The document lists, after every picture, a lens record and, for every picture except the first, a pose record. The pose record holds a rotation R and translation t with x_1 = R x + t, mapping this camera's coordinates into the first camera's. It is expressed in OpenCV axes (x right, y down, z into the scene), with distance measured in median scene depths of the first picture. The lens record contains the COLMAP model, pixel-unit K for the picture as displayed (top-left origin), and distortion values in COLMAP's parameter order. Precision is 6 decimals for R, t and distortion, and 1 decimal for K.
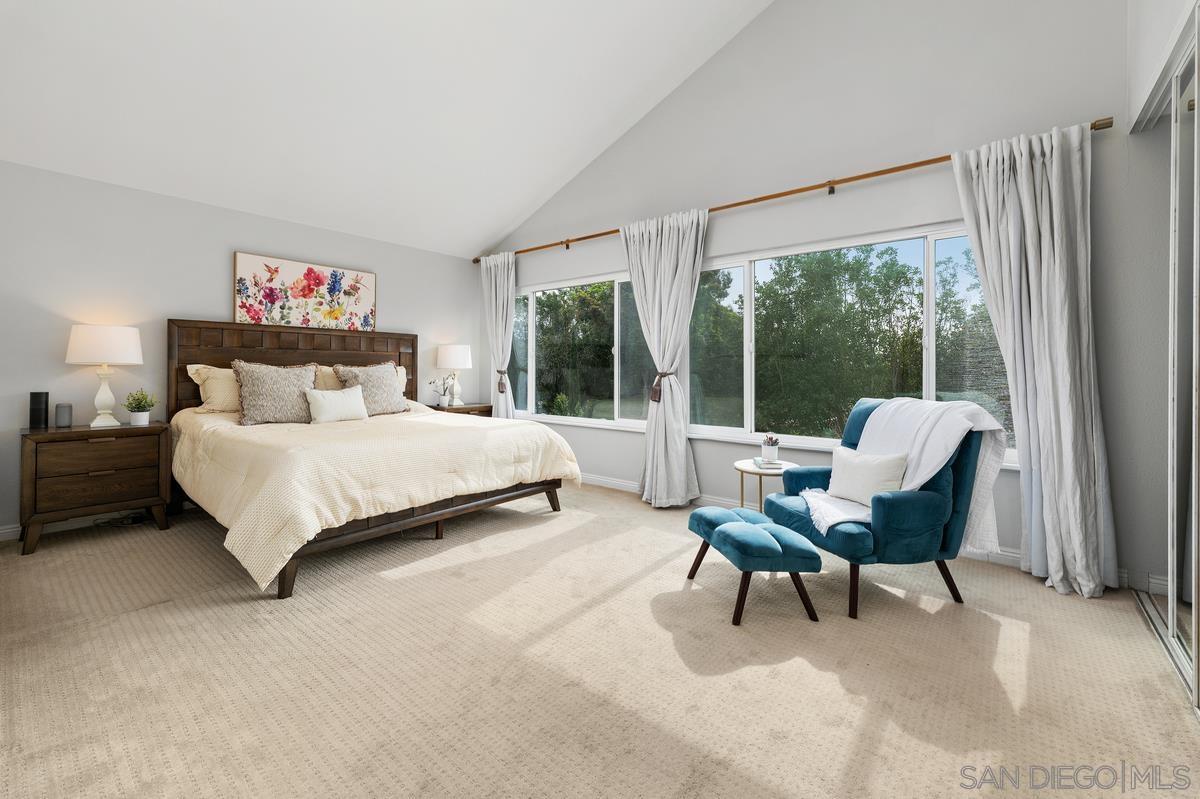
lens RADIAL K [[490.0, 0, 598.7], [0, 490.0, 369.9], [0, 0, 1]] dist [-0.000011, 0.000506]
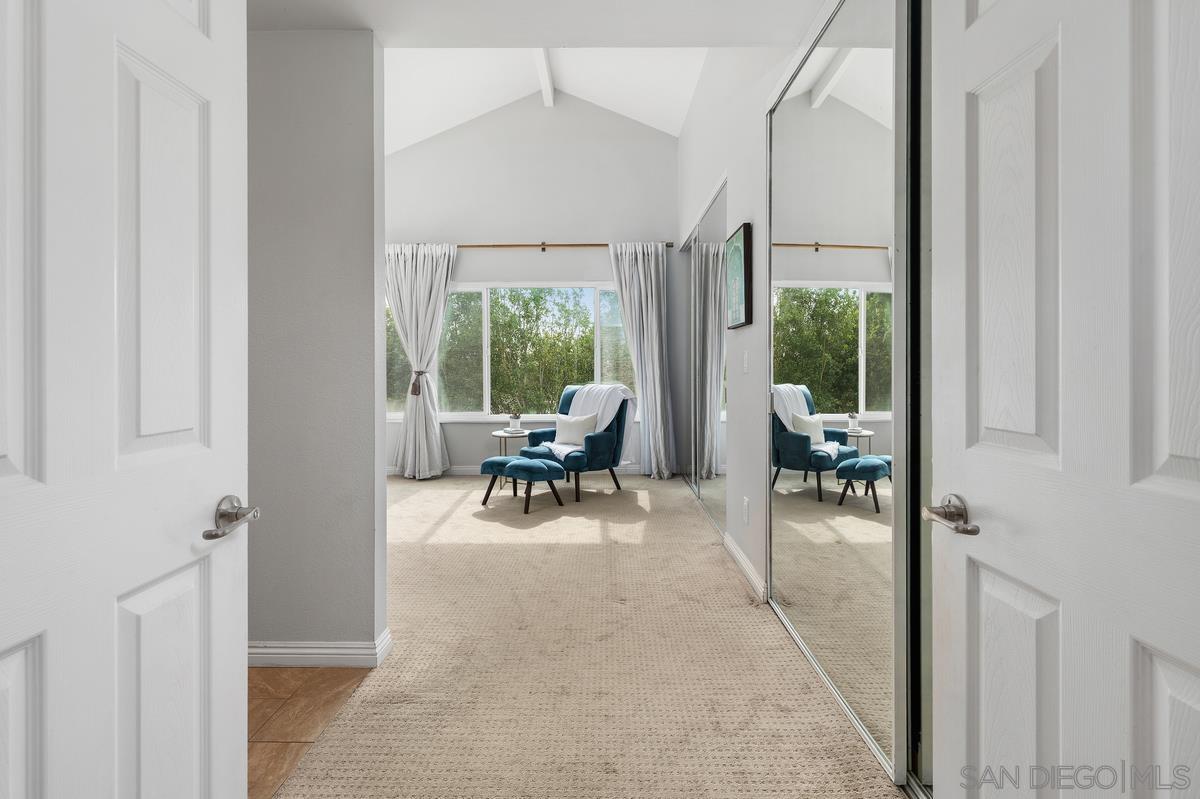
lens RADIAL K [[581.7, 0, 600.2], [0, 581.7, 364.5], [0, 0, 1]] dist [0.000183, -0.000004]
pose [[0.772598, -0.002611, 0.634890, -0.694442], [0.007298, 0.999962, -0.004768, -0.001917], [-0.634853, 0.008317, 0.772588, -0.646023]]
